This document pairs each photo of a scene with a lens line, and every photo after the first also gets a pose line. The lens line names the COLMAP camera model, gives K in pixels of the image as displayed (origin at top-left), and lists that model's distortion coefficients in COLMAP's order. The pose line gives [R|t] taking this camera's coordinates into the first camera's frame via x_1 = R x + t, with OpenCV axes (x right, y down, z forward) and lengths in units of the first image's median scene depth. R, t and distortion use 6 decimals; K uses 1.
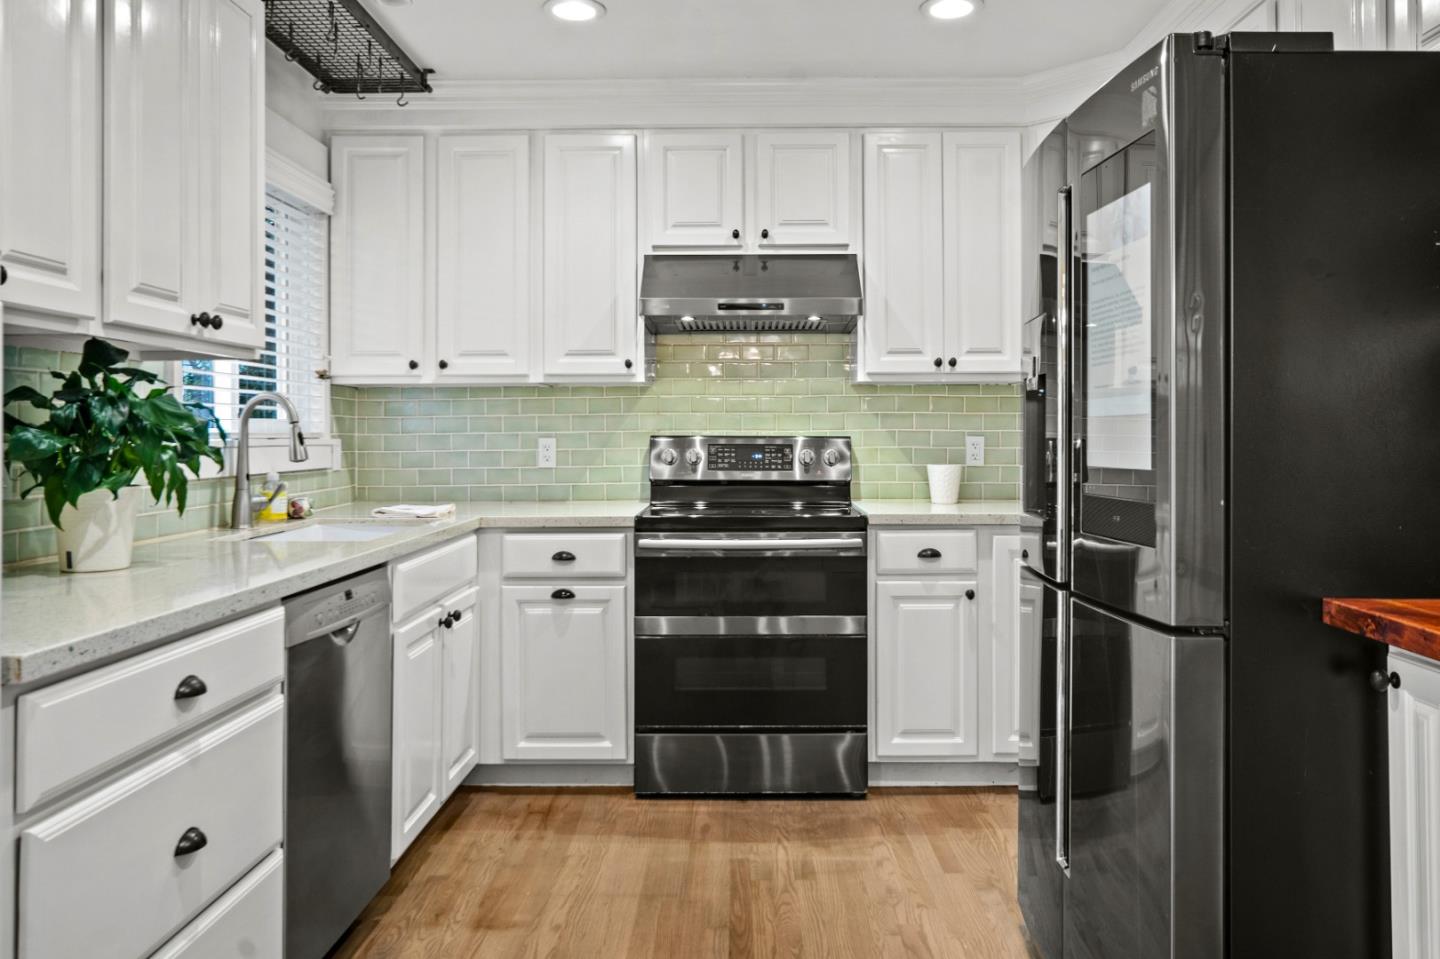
lens RADIAL K [[1232.5, 0, 721.4], [0, 1232.5, 426.1], [0, 0, 1]] dist [0.046632, 0.003275]
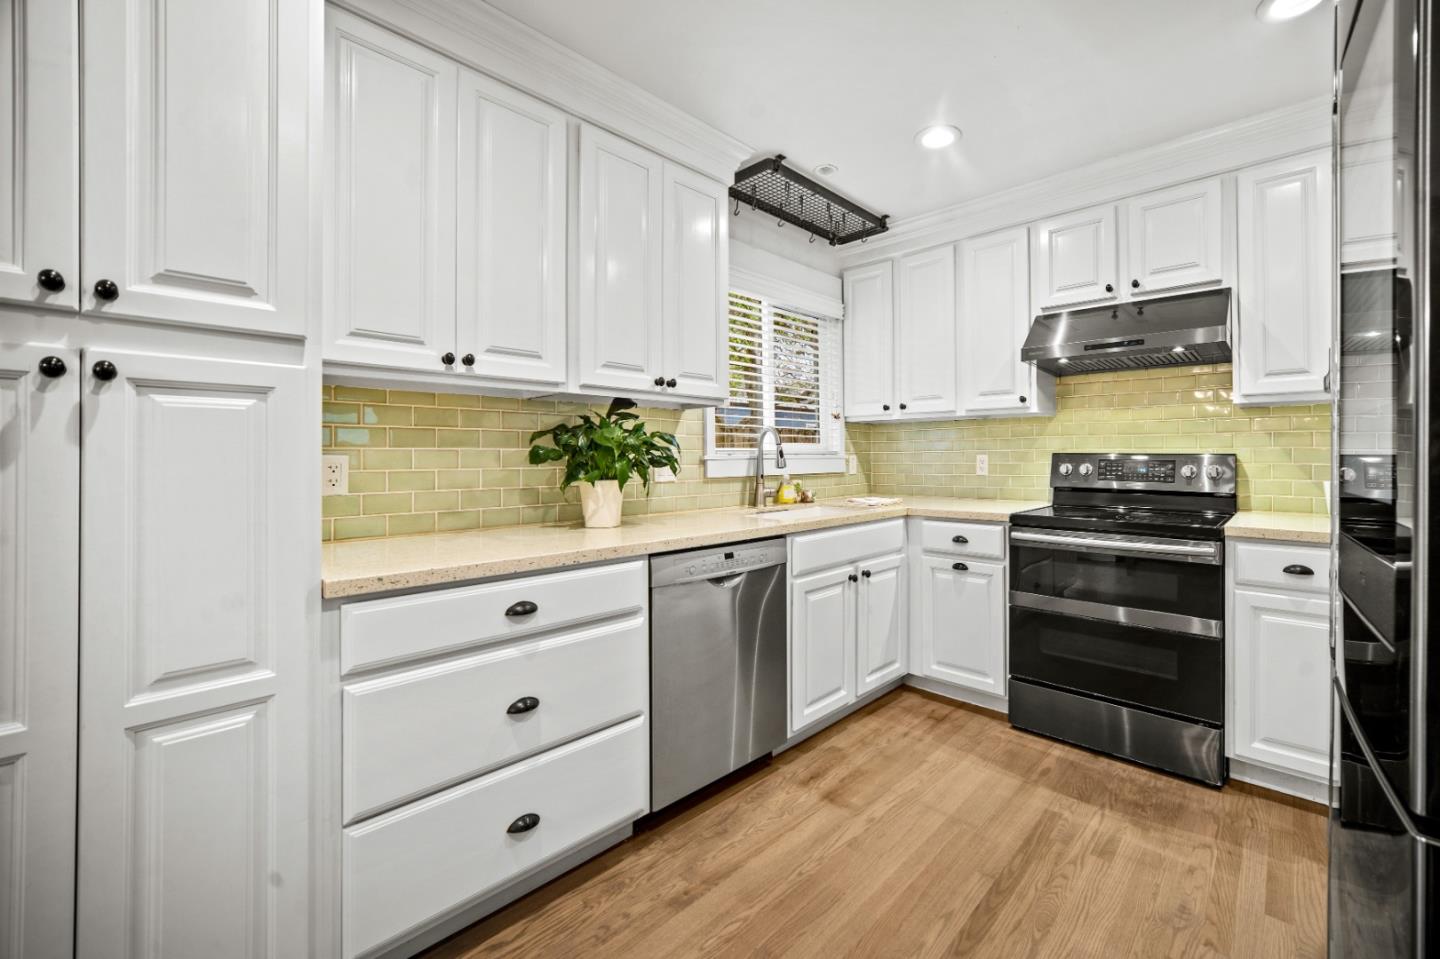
lens RADIAL K [[645.4, 0, 721.6], [0, 645.4, 451.7], [0, 0, 1]] dist [-0.002188, -0.000042]
pose [[0.752352, 0.000005, -0.658761, 0.149324], [0.001784, 0.999996, 0.002046, 0.004755], [0.658759, -0.002715, 0.752349, 0.276269]]
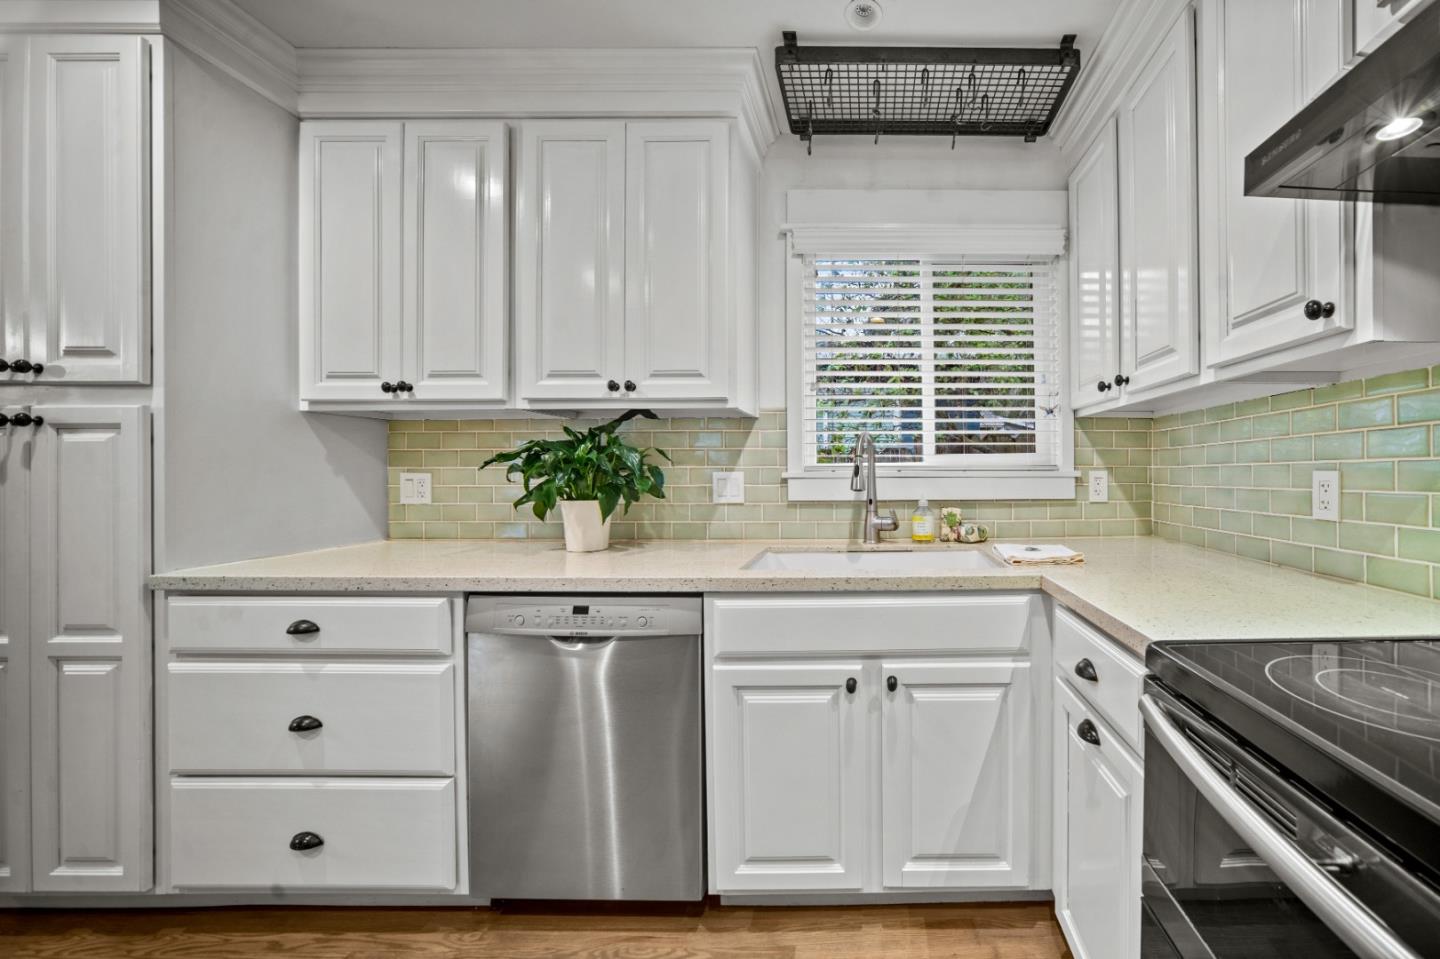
lens RADIAL K [[533.9, 0, 688.8], [0, 533.9, 470.4], [0, 0, 1]] dist [-0.002685, -0.000024]
pose [[0.032932, 0.006796, -0.999434, 0.131035], [0.009041, 0.999934, 0.007097, 0.004376], [0.999417, -0.009269, 0.032869, 0.770159]]
